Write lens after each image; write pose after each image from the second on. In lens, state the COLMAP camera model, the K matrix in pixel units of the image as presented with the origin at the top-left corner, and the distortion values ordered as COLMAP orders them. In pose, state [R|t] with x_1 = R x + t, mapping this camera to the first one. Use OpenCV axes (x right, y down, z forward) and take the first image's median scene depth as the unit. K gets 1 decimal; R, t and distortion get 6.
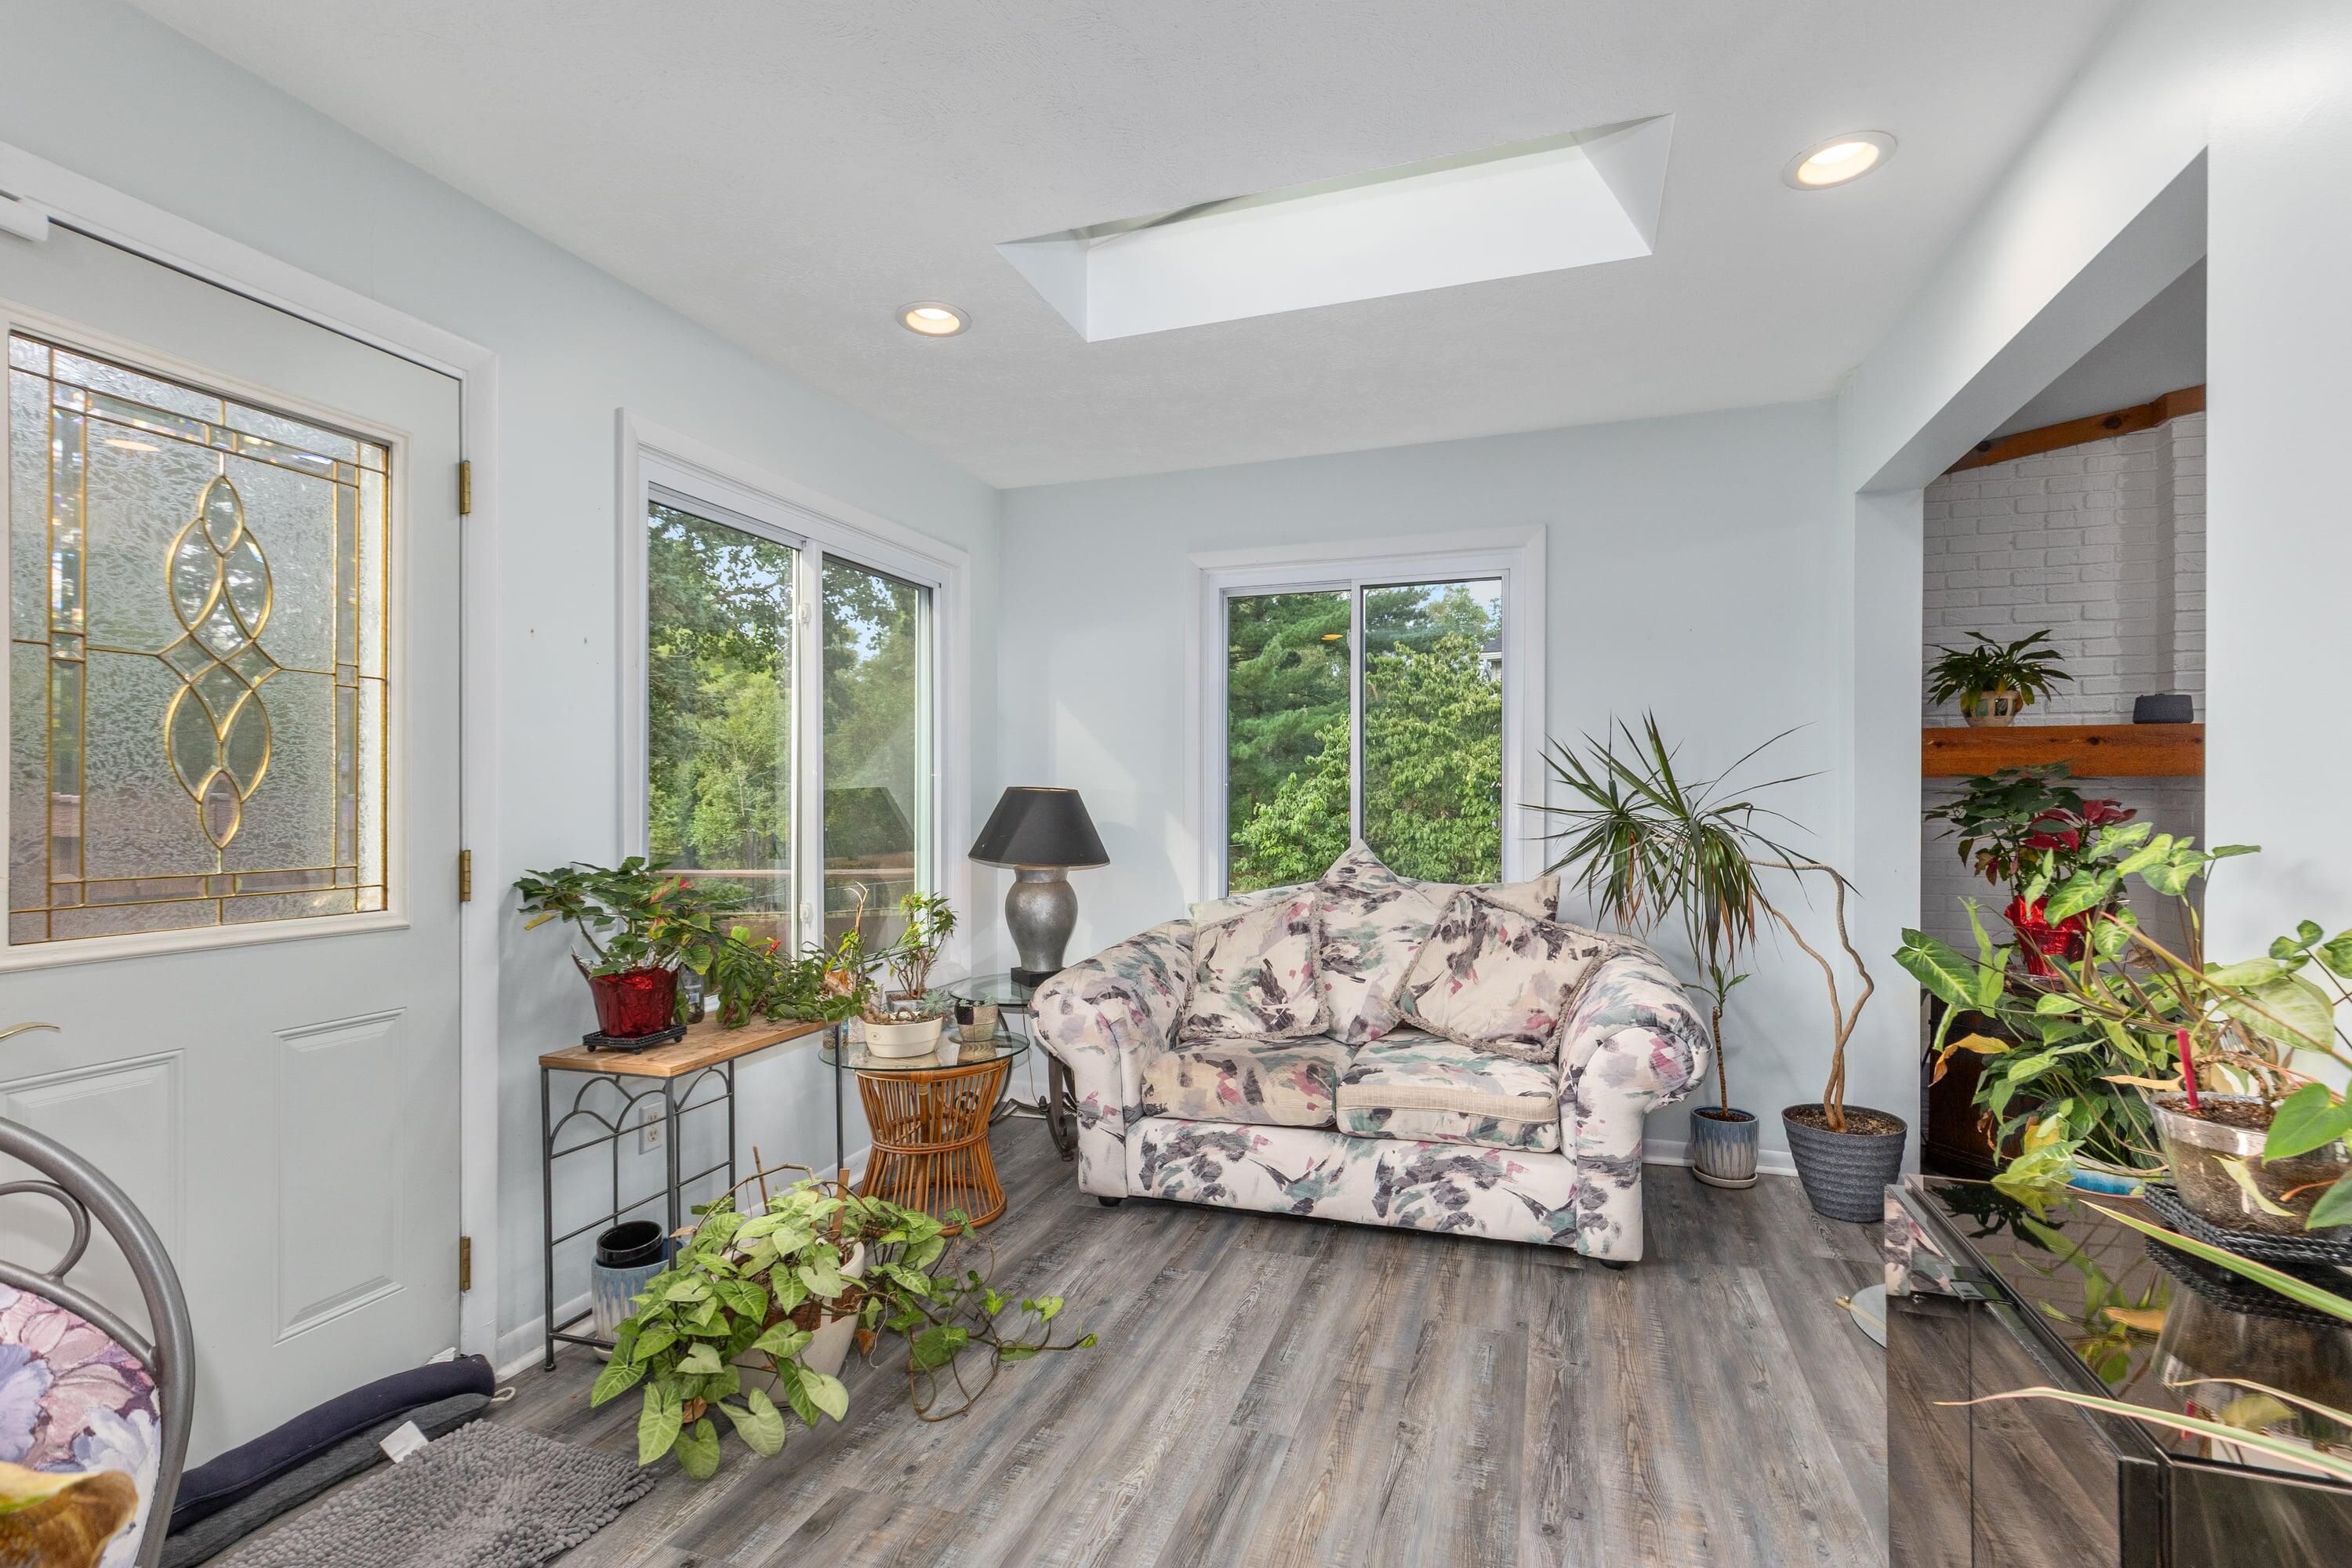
lens RADIAL K [[1086.5, 0, 1175.9], [0, 1086.5, 791.2], [0, 0, 1]] dist [-0.000704, -0.000427]
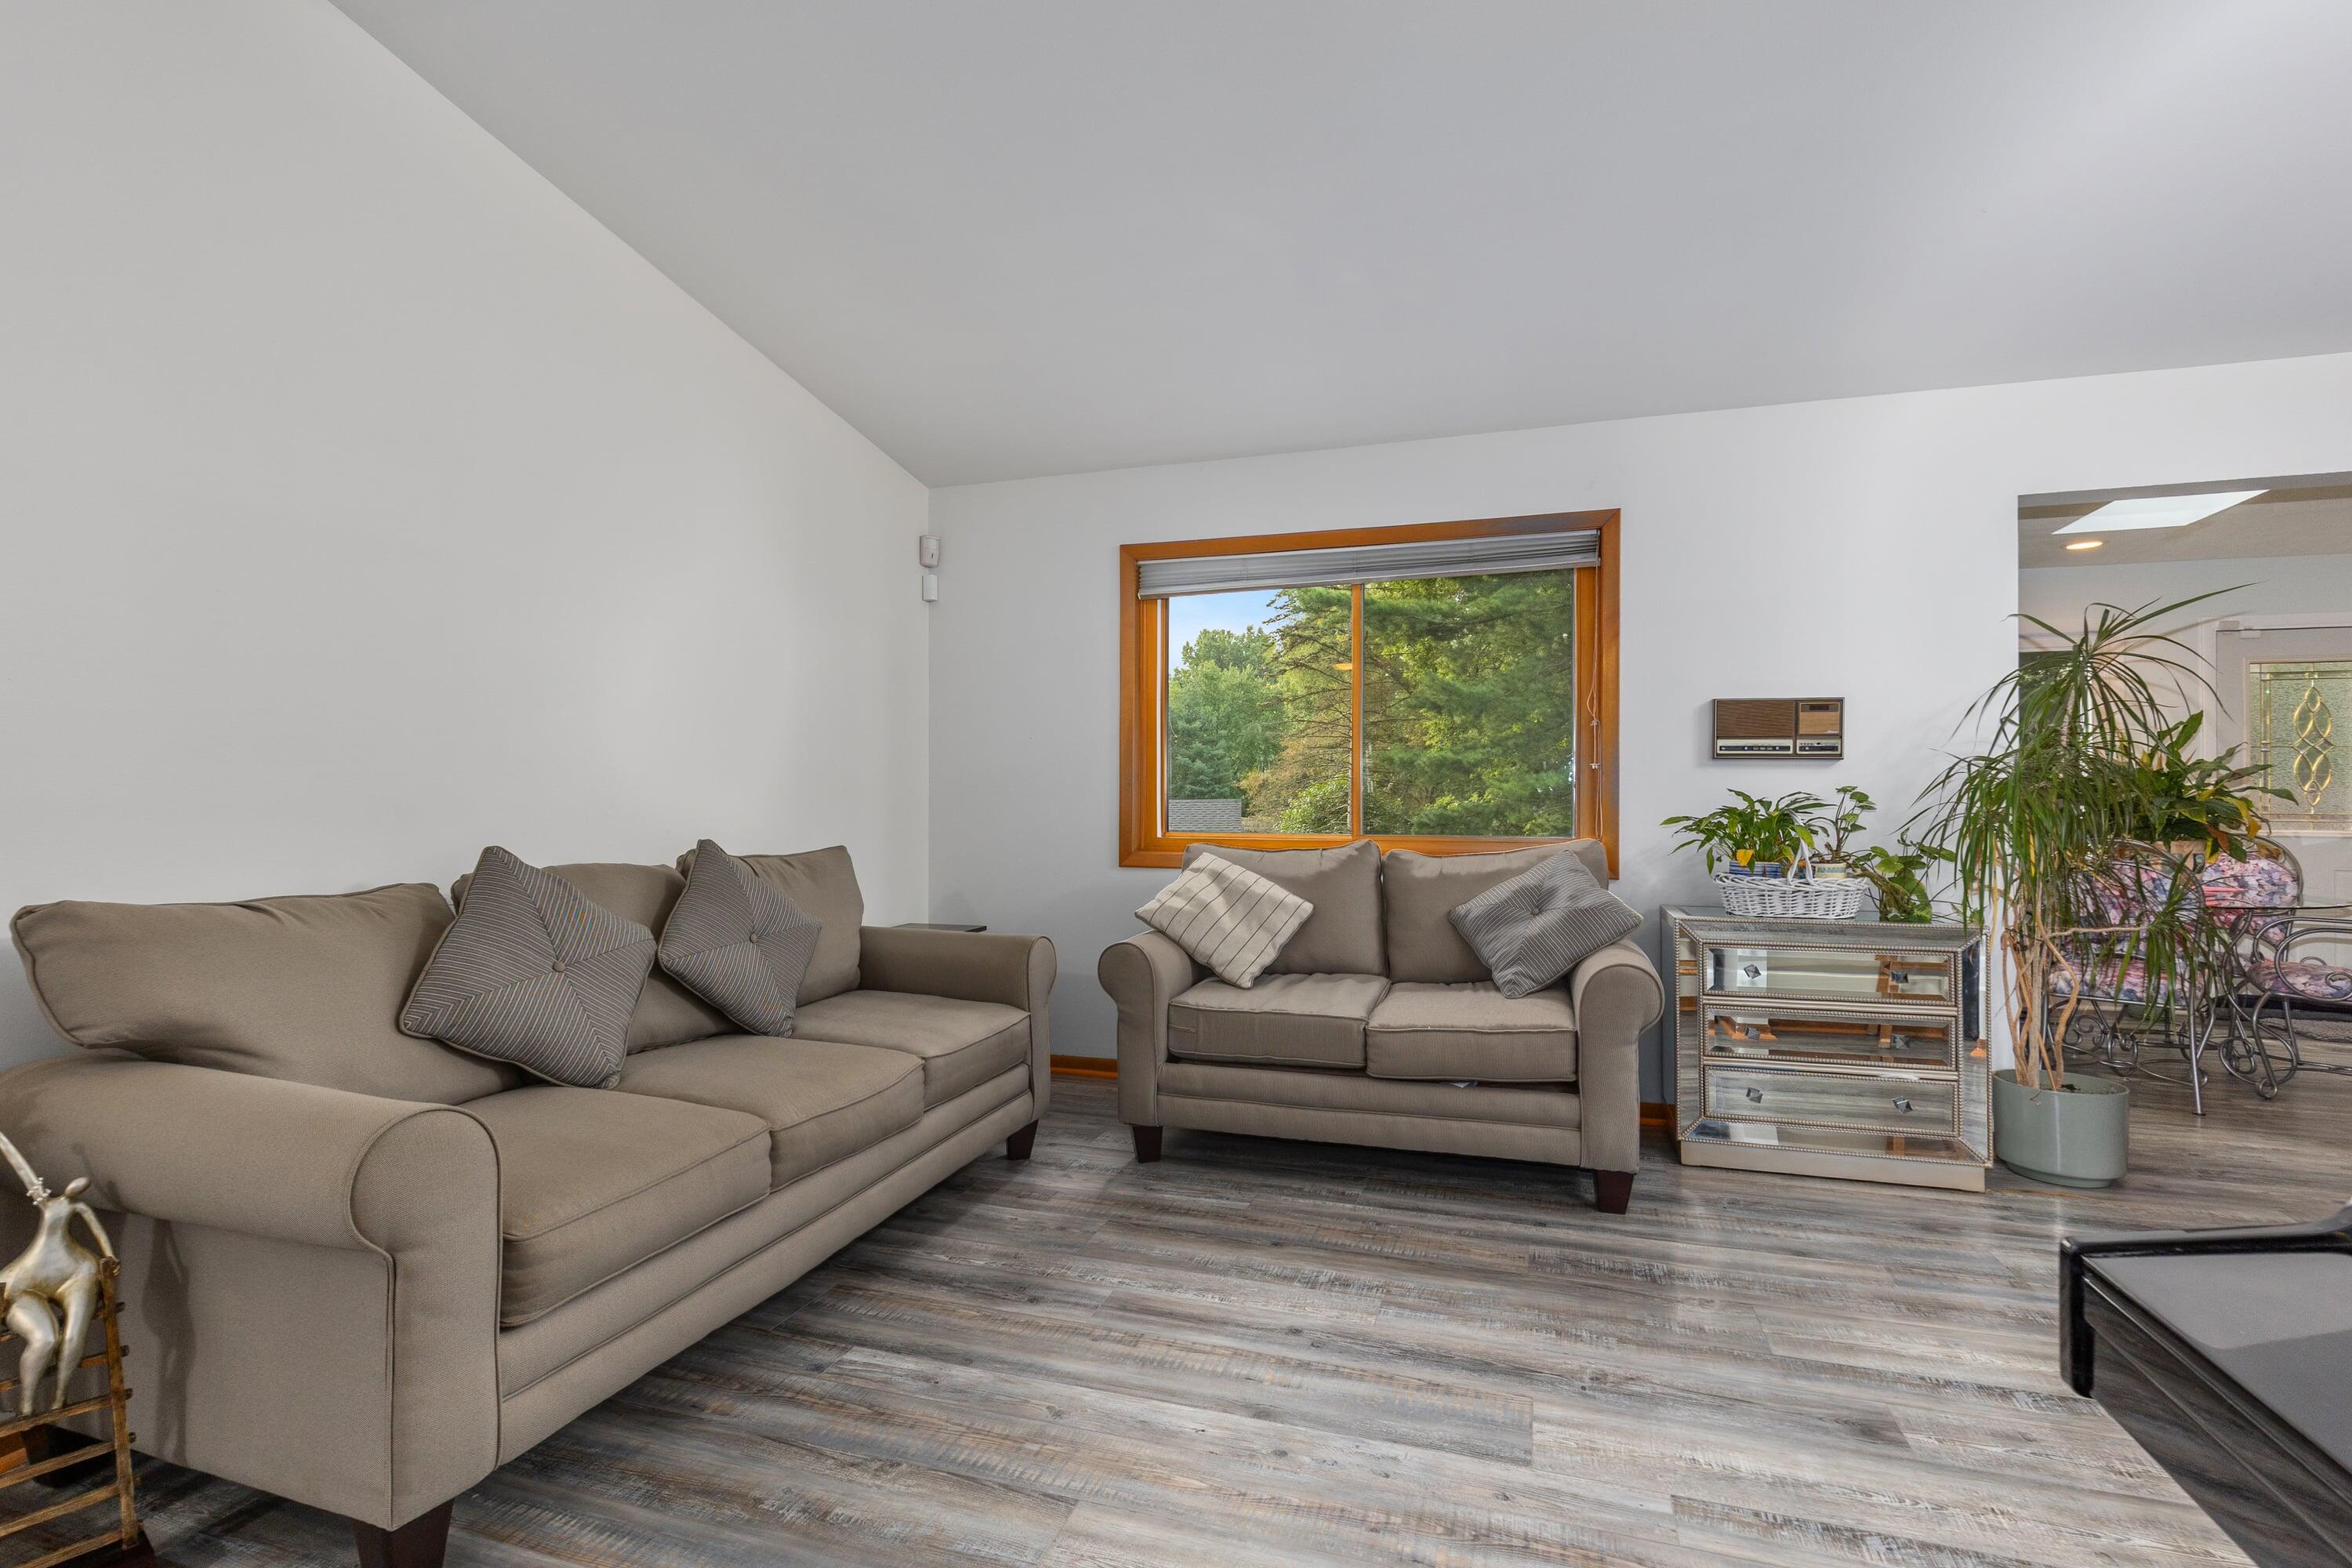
lens RADIAL K [[1086.5, 0, 1169.7], [0, 1086.5, 793.3], [0, 0, 1]] dist [-0.000704, -0.000427]
pose [[0.027077, -0.000910, -0.999633, 2.157473], [0.005203, 0.999986, -0.000769, 0.000537], [0.999620, -0.005181, 0.027081, -2.378723]]
